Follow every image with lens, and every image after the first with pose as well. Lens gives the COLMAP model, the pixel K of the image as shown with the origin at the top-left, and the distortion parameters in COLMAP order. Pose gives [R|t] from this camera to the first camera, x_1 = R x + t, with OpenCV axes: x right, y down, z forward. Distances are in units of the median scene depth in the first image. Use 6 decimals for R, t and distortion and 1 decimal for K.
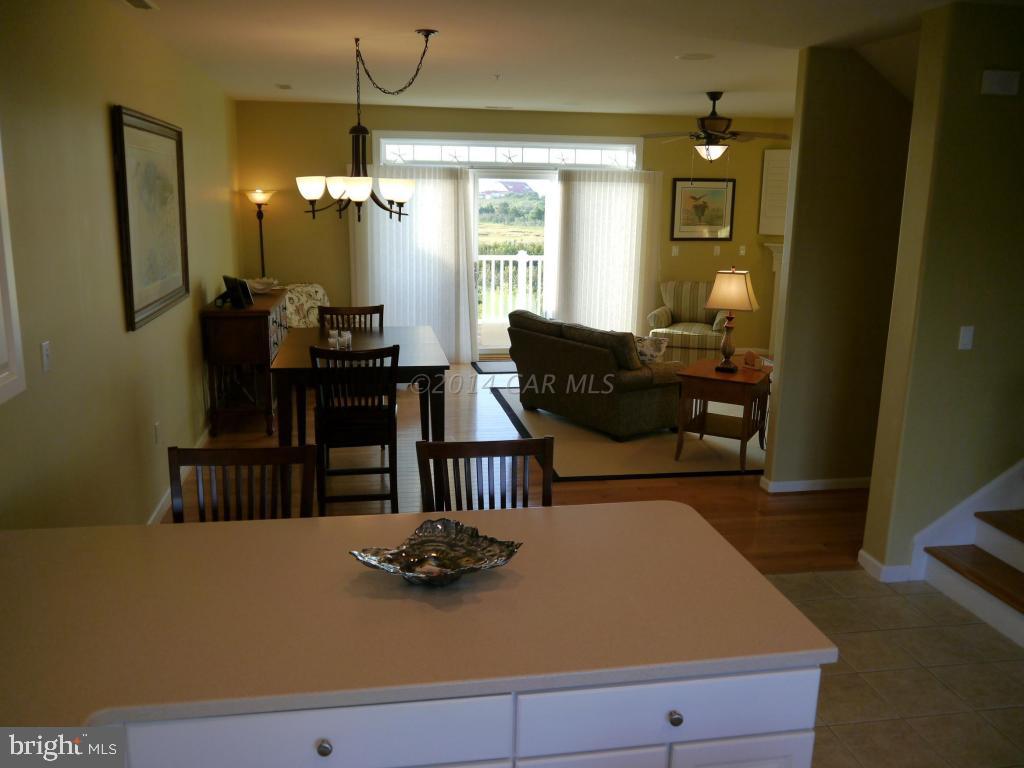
lens RADIAL K [[848.3, 0, 510.2], [0, 848.3, 382.0], [0, 0, 1]] dist [-0.047554, 0.044459]
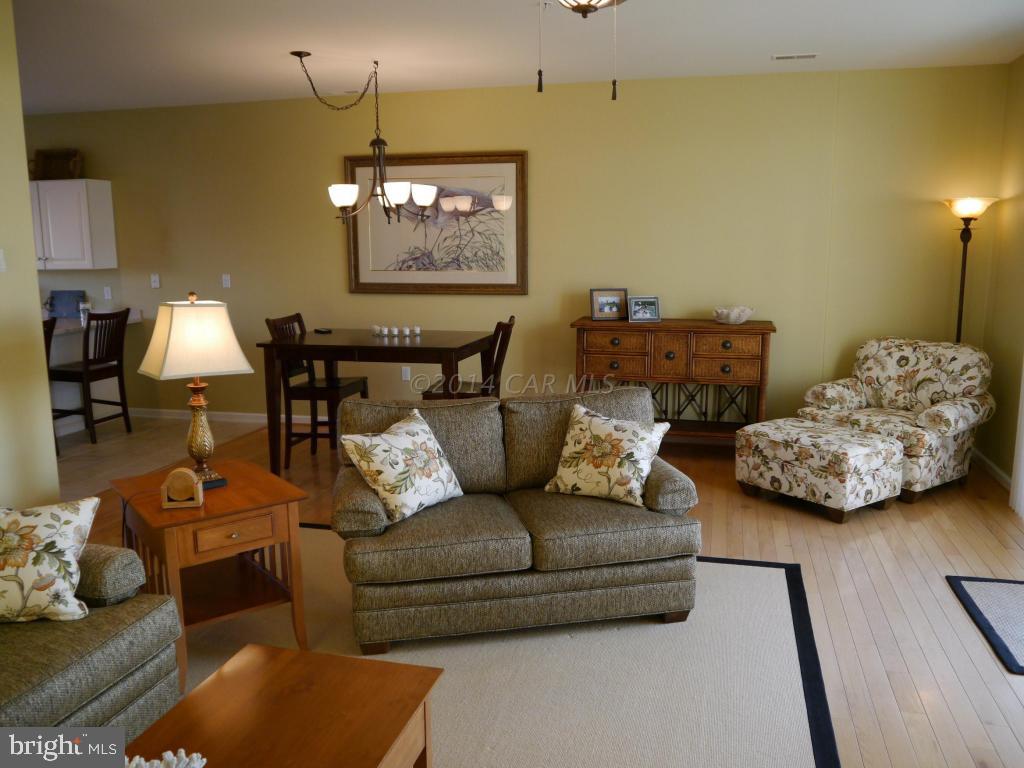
lens RADIAL K [[848.3, 0, 510.2], [0, 848.3, 382.0], [0, 0, 1]] dist [-0.047554, 0.044459]
pose [[-0.411071, 0.134905, -0.901566, 0.446482], [-0.202315, 0.950825, 0.234522, -0.165688], [0.888870, 0.278805, -0.363563, 0.927222]]
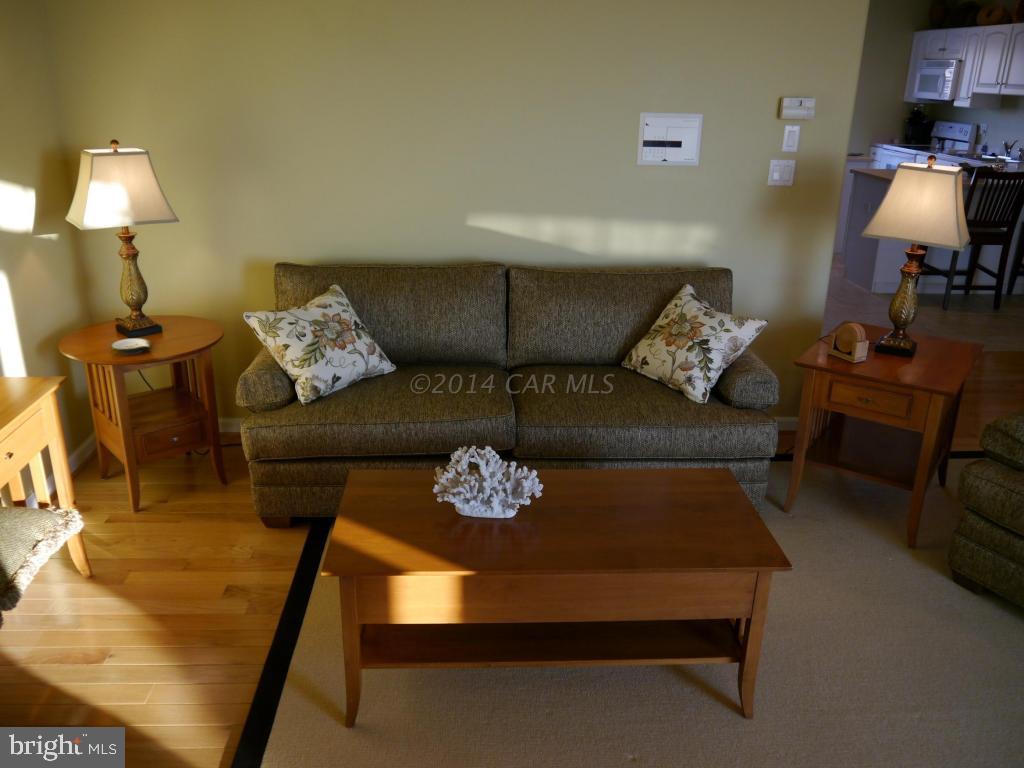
lens RADIAL K [[848.3, 0, 510.2], [0, 848.3, 382.0], [0, 0, 1]] dist [-0.047554, 0.044459]
pose [[-0.991044, -0.077199, 0.108955, 0.303021], [-0.005142, 0.837402, 0.546564, -0.199642], [-0.133434, 0.541109, -0.830299, 1.024969]]
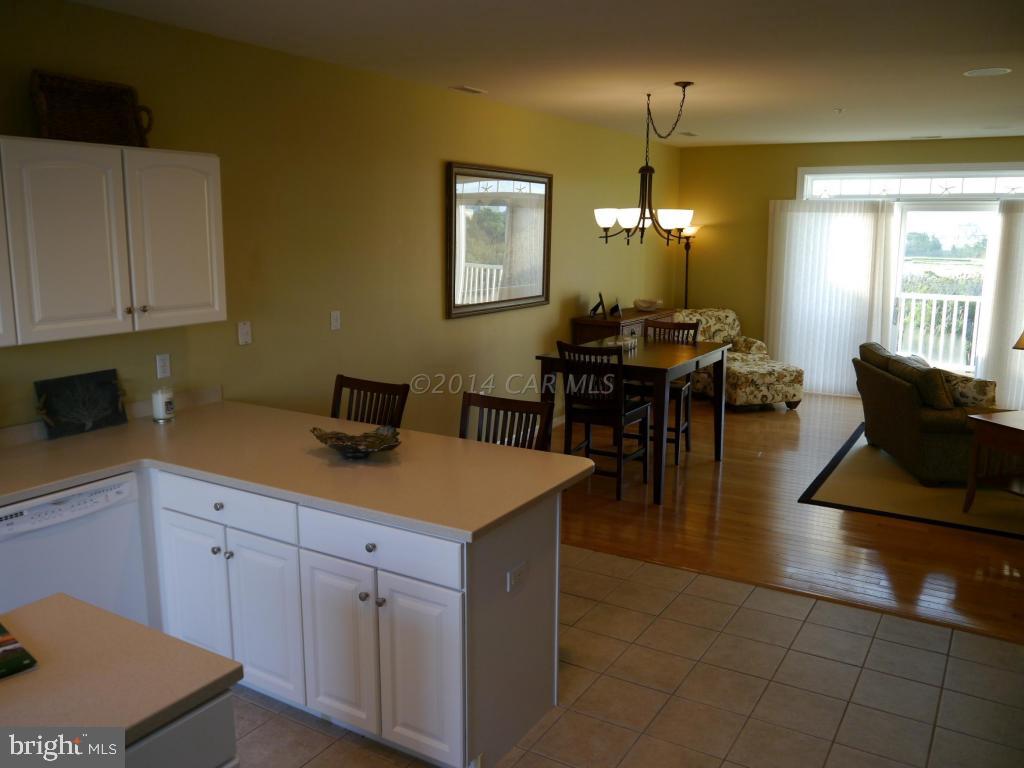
lens RADIAL K [[848.3, 0, 510.2], [0, 848.3, 382.0], [0, 0, 1]] dist [-0.047554, 0.044459]
pose [[0.755995, 0.106787, -0.645808, 0.270284], [-0.137852, 0.990450, 0.002403, 0.013029], [0.639897, 0.087210, 0.763496, -0.006083]]
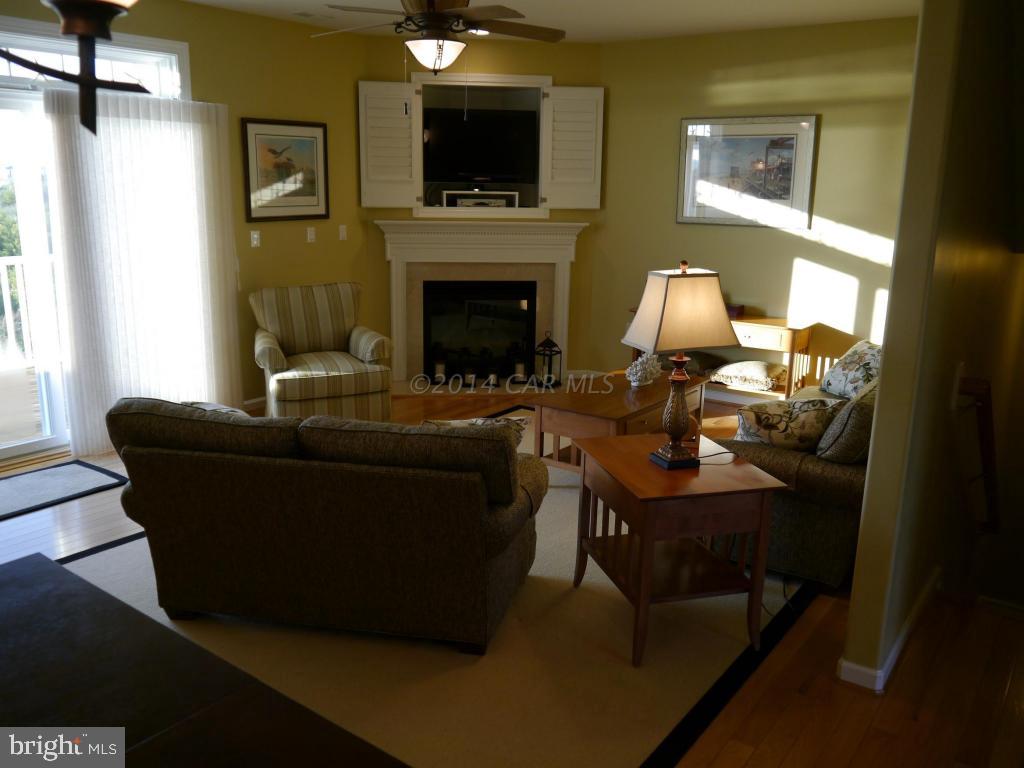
lens RADIAL K [[848.3, 0, 510.2], [0, 848.3, 382.0], [0, 0, 1]] dist [-0.047554, 0.044459]
pose [[0.723884, -0.165745, 0.669716, -0.106832], [0.150210, 0.985290, 0.081485, -0.081947], [-0.673371, 0.041613, 0.738133, 0.468889]]
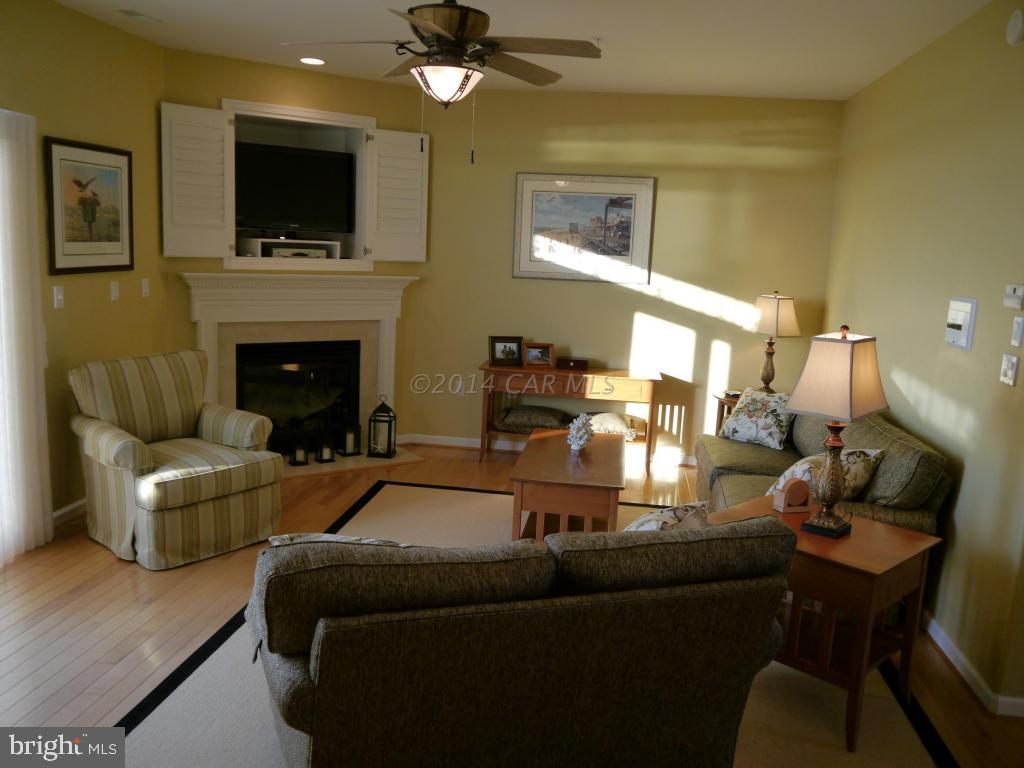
lens RADIAL K [[848.3, 0, 510.2], [0, 848.3, 382.0], [0, 0, 1]] dist [-0.047554, 0.044459]
pose [[0.308342, -0.157378, 0.938167, -0.179011], [0.170631, 0.979375, 0.108210, -0.128113], [-0.935847, 0.126714, 0.328836, 0.685295]]
